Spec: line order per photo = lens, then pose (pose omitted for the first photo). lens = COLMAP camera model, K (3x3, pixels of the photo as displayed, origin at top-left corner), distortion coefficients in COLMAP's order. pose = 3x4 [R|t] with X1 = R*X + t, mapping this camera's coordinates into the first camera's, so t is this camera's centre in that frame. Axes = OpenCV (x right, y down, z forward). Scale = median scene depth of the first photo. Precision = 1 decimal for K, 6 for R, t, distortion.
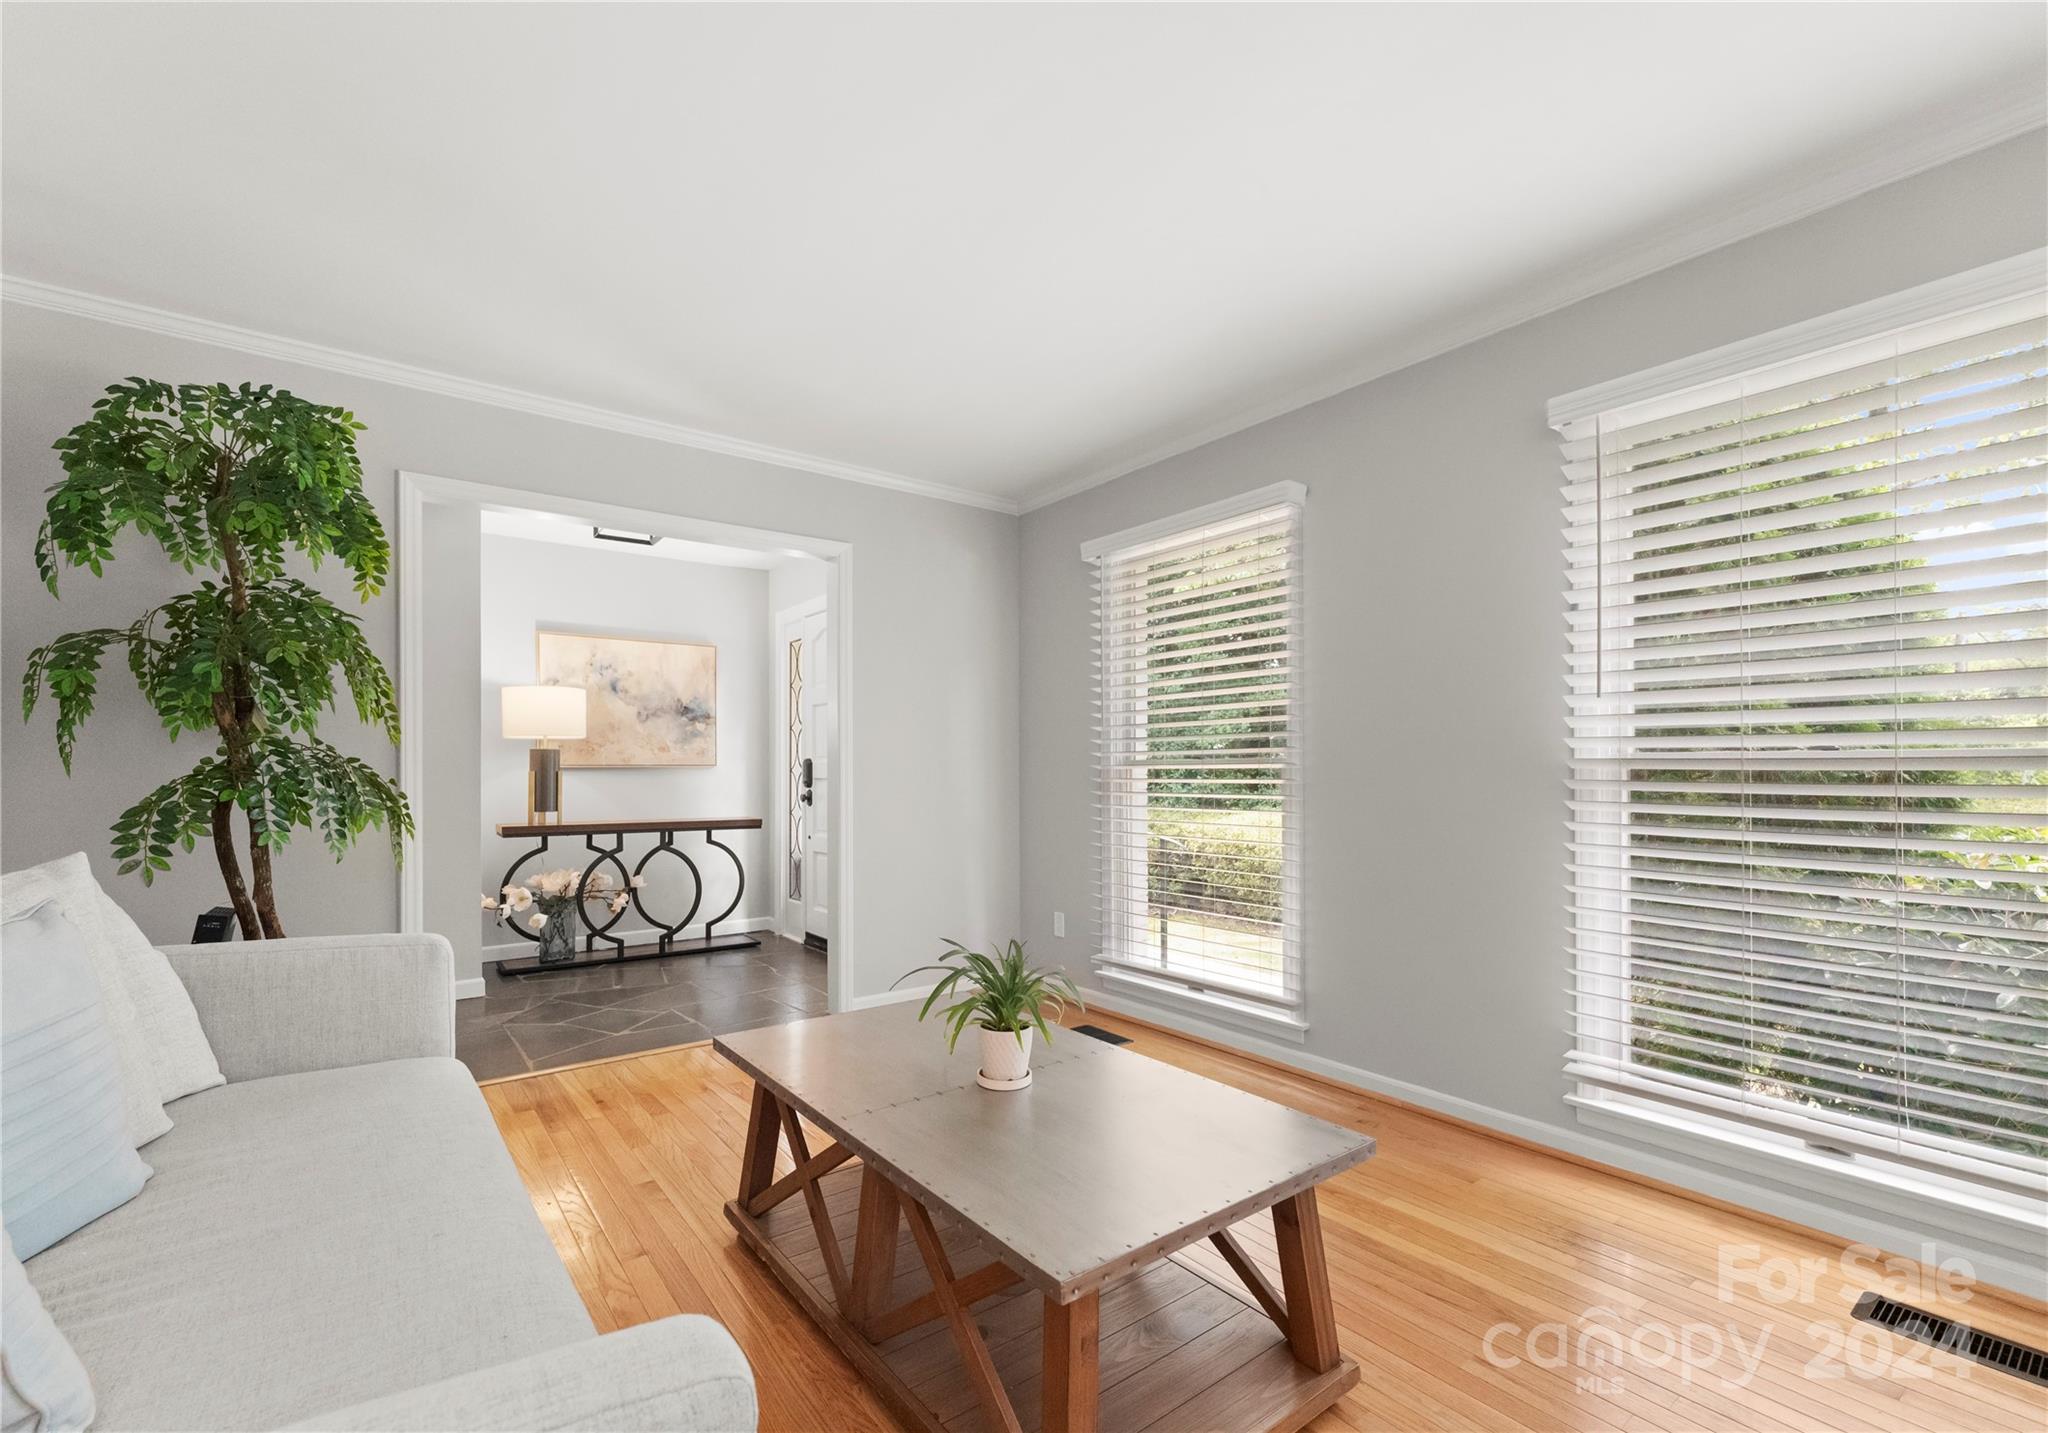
lens RADIAL K [[892.9, 0, 1017.4], [0, 892.9, 760.9], [0, 0, 1]] dist [-0.000065, 0.000127]
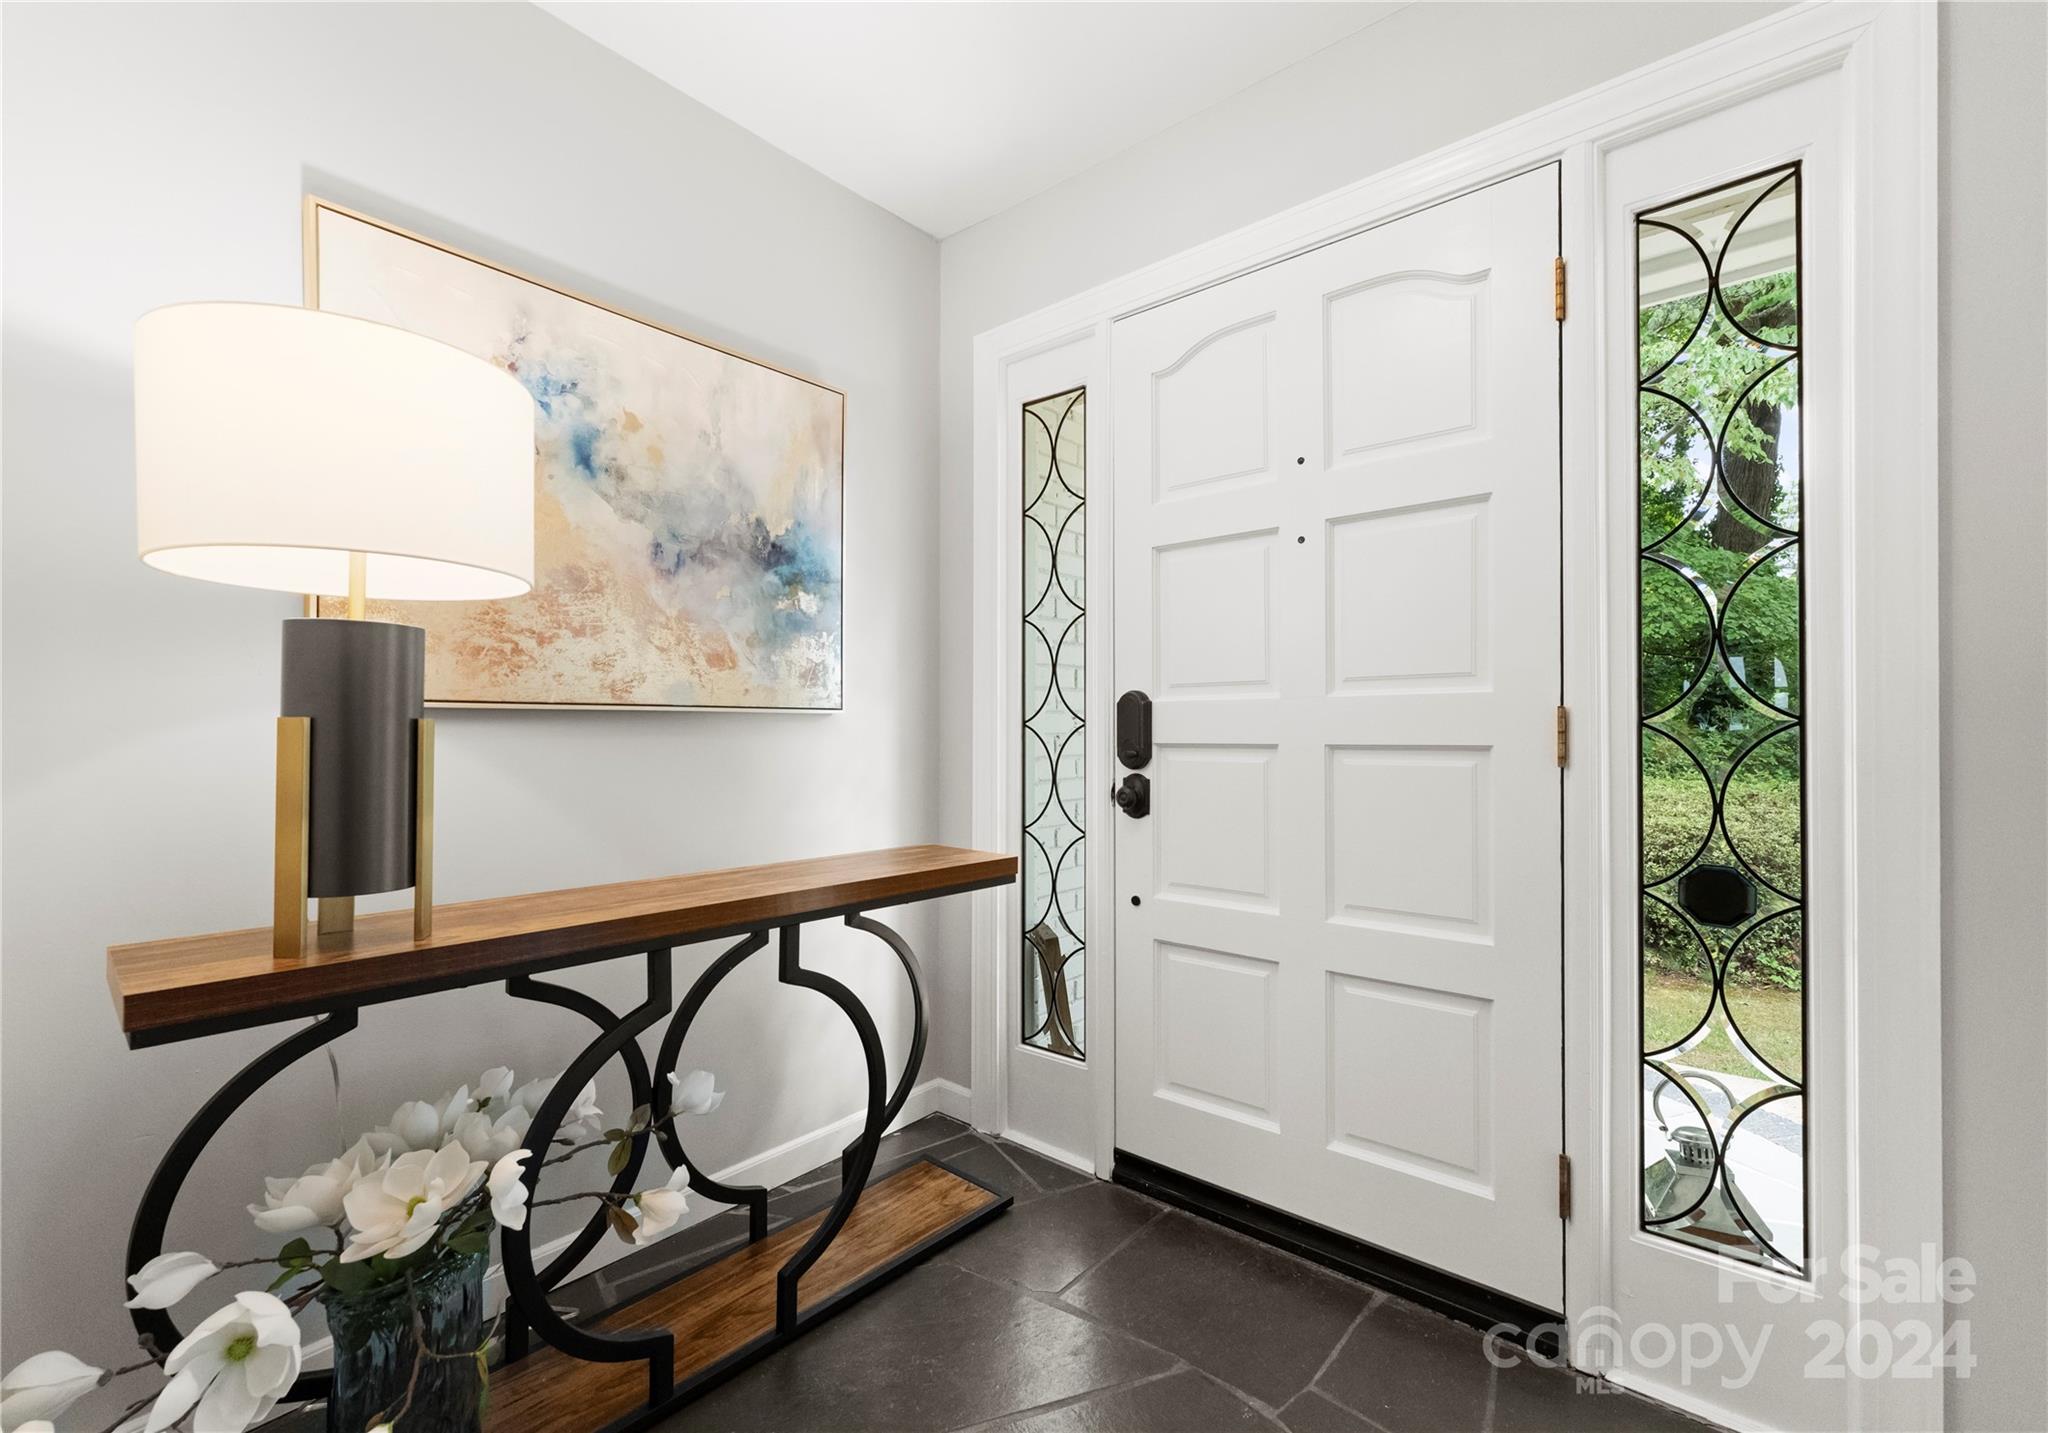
lens RADIAL K [[874.5, 0, 1016.7], [0, 874.5, 718.1], [0, 0, 1]] dist [0.000331, 0.000556]
pose [[0.975445, 0.003386, 0.220217, -0.370598], [-0.002740, 0.999991, -0.003237, 0.010437], [-0.220226, 0.002554, 0.975446, 0.666324]]
